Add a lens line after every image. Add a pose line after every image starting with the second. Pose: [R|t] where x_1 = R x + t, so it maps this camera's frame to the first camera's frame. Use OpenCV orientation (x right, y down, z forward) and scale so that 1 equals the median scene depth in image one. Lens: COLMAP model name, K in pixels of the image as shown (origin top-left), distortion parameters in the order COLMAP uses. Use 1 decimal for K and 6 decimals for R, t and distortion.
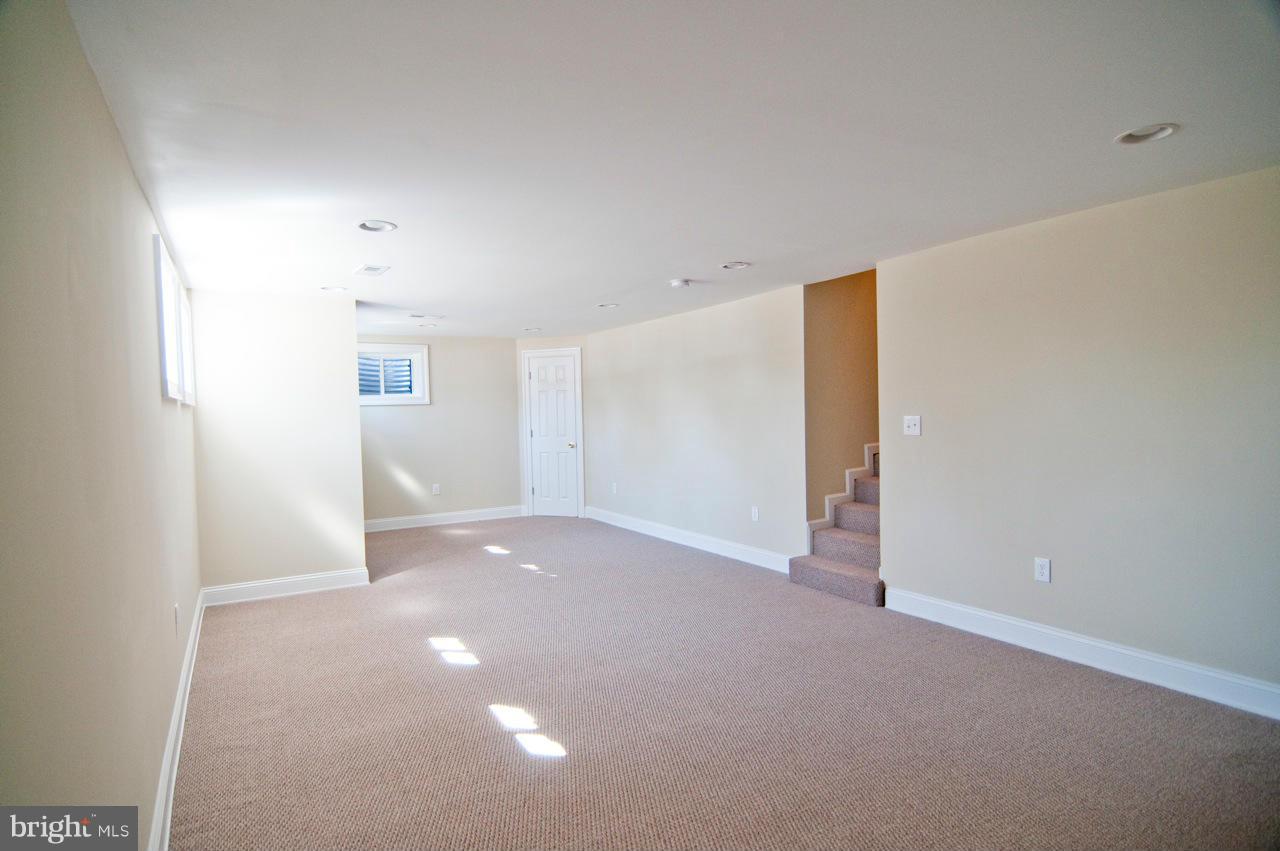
lens RADIAL K [[683.6, 0, 635.4], [0, 683.6, 427.3], [0, 0, 1]] dist [-0.007380, -0.010033]
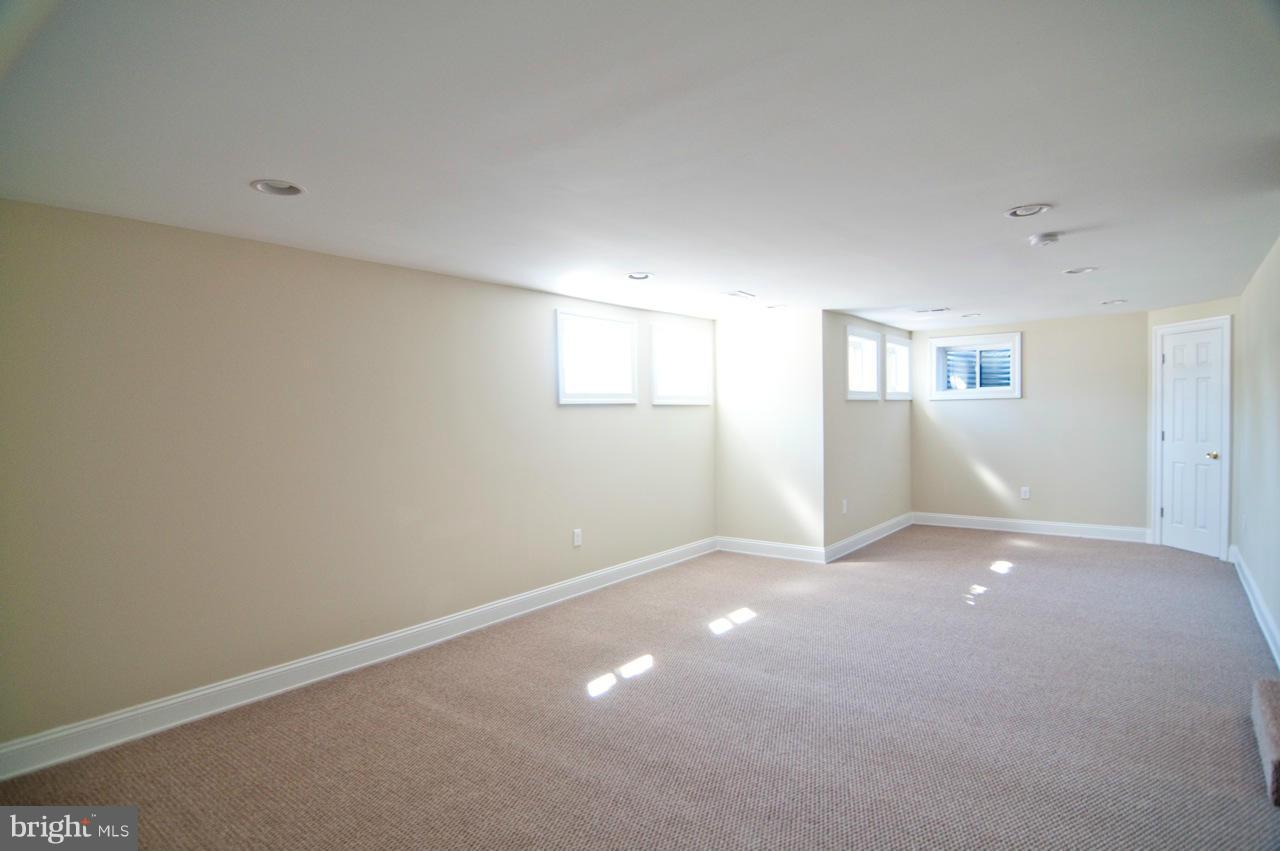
lens RADIAL K [[683.6, 0, 637.0], [0, 683.6, 419.3], [0, 0, 1]] dist [-0.007380, -0.010033]
pose [[0.376139, 0.028331, -0.926130, 0.337061], [-0.018549, 0.999562, 0.023044, -0.016347], [0.926377, 0.008511, 0.376500, 0.192237]]
